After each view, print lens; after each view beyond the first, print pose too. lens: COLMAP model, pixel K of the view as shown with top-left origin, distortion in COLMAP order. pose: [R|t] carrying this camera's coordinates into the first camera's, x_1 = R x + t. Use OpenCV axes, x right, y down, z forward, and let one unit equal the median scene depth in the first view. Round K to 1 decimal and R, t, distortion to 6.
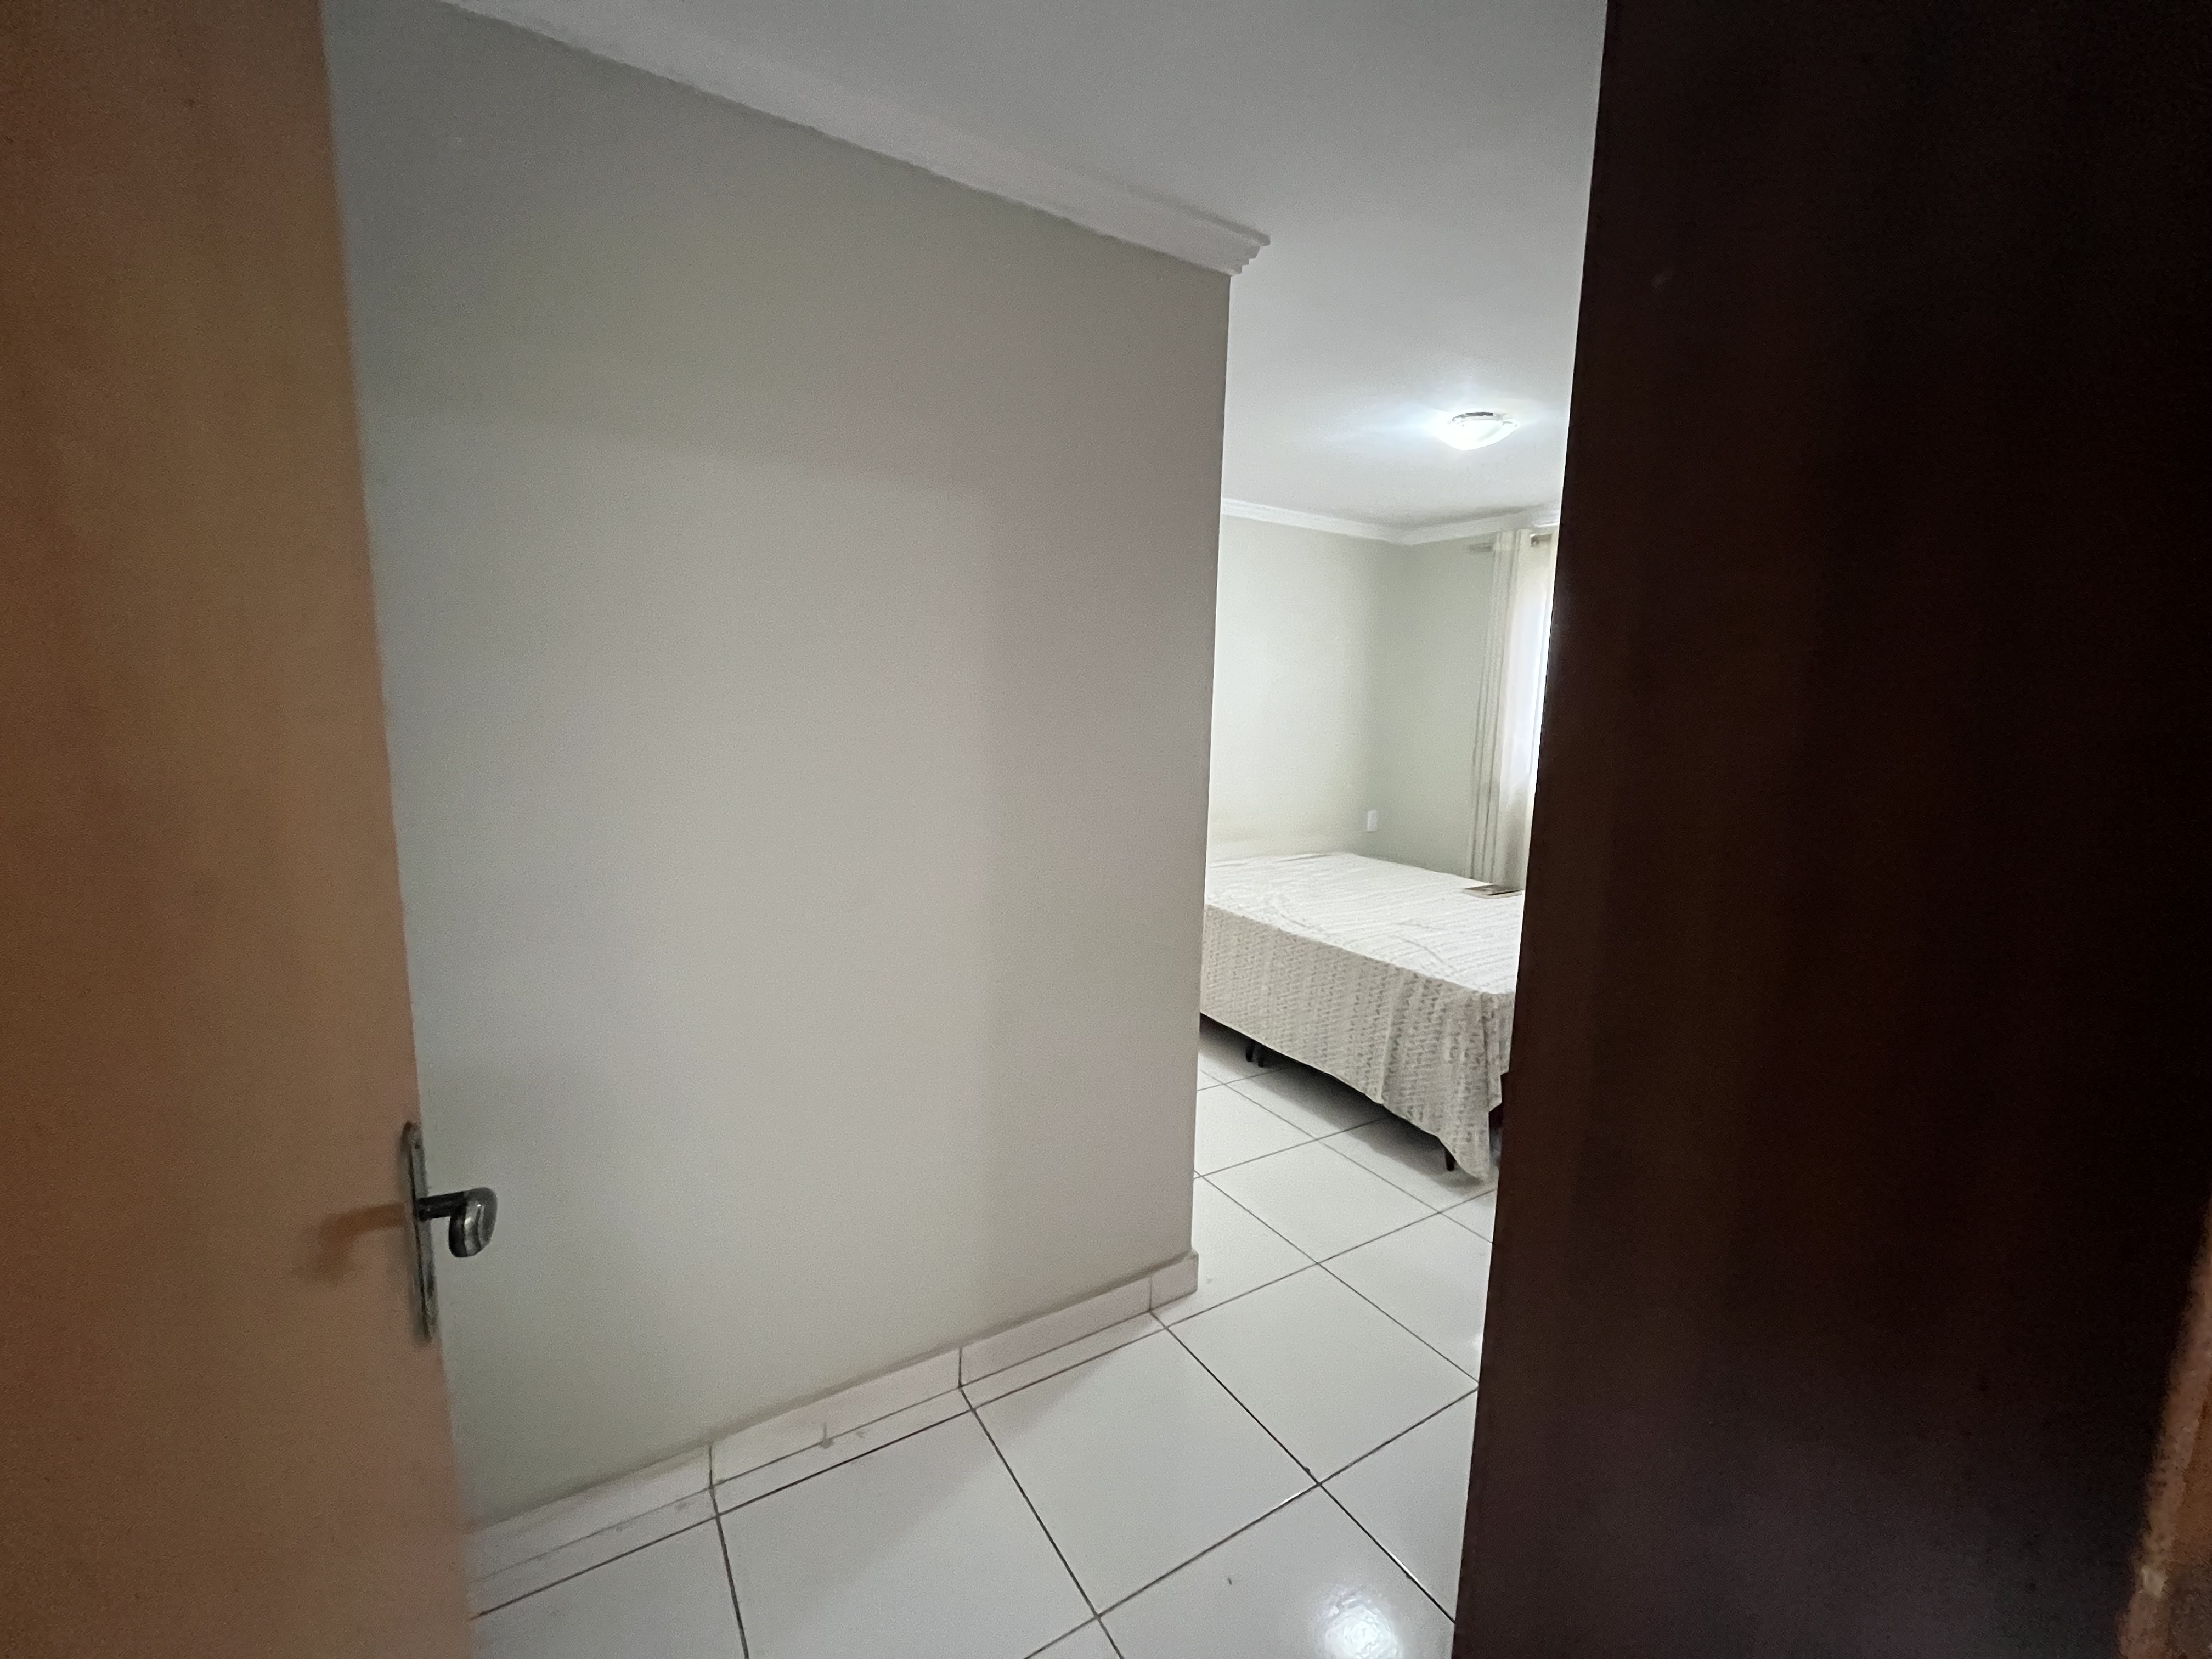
lens RADIAL K [[894.5, 0, 1100.1], [0, 894.5, 828.4], [0, 0, 1]] dist [-0.004589, 0.000147]
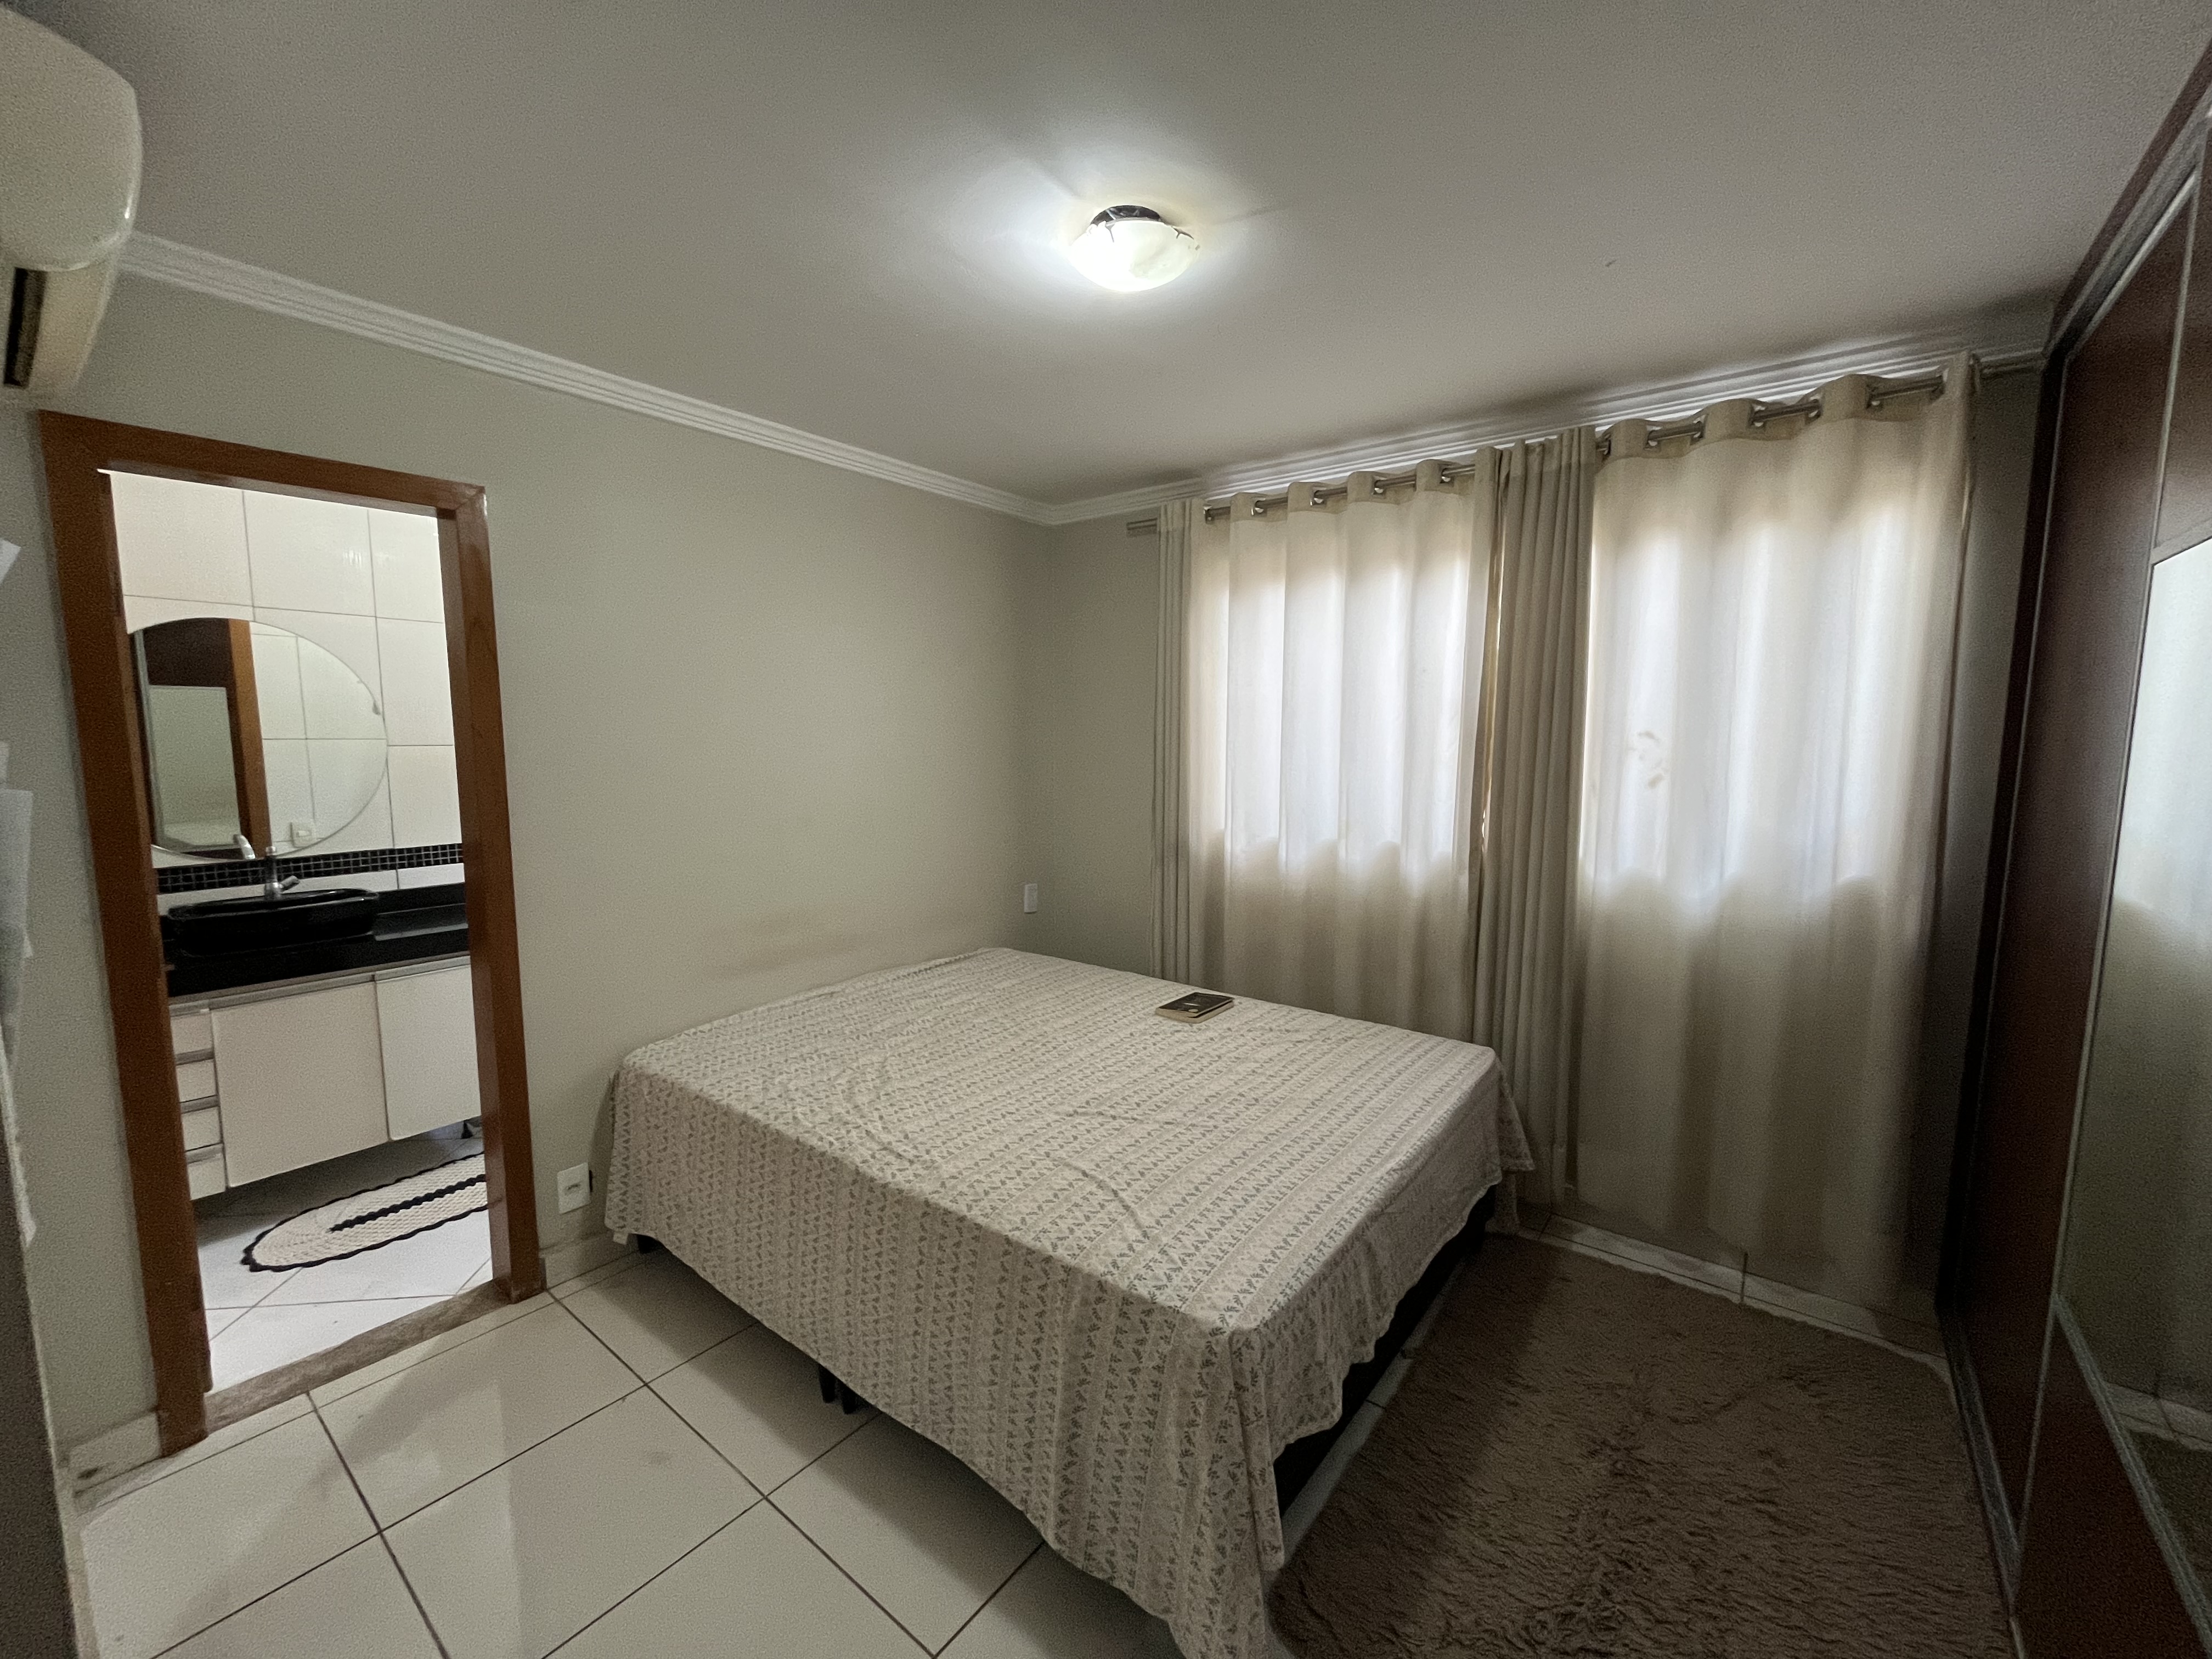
lens RADIAL K [[894.5, 0, 1095.9], [0, 894.5, 832.5], [0, 0, 1]] dist [-0.004589, 0.000147]
pose [[0.938848, -0.064747, 0.338190, 0.193728], [0.074333, 0.997114, -0.015459, -0.082215], [-0.336213, 0.039652, 0.940951, 0.510008]]
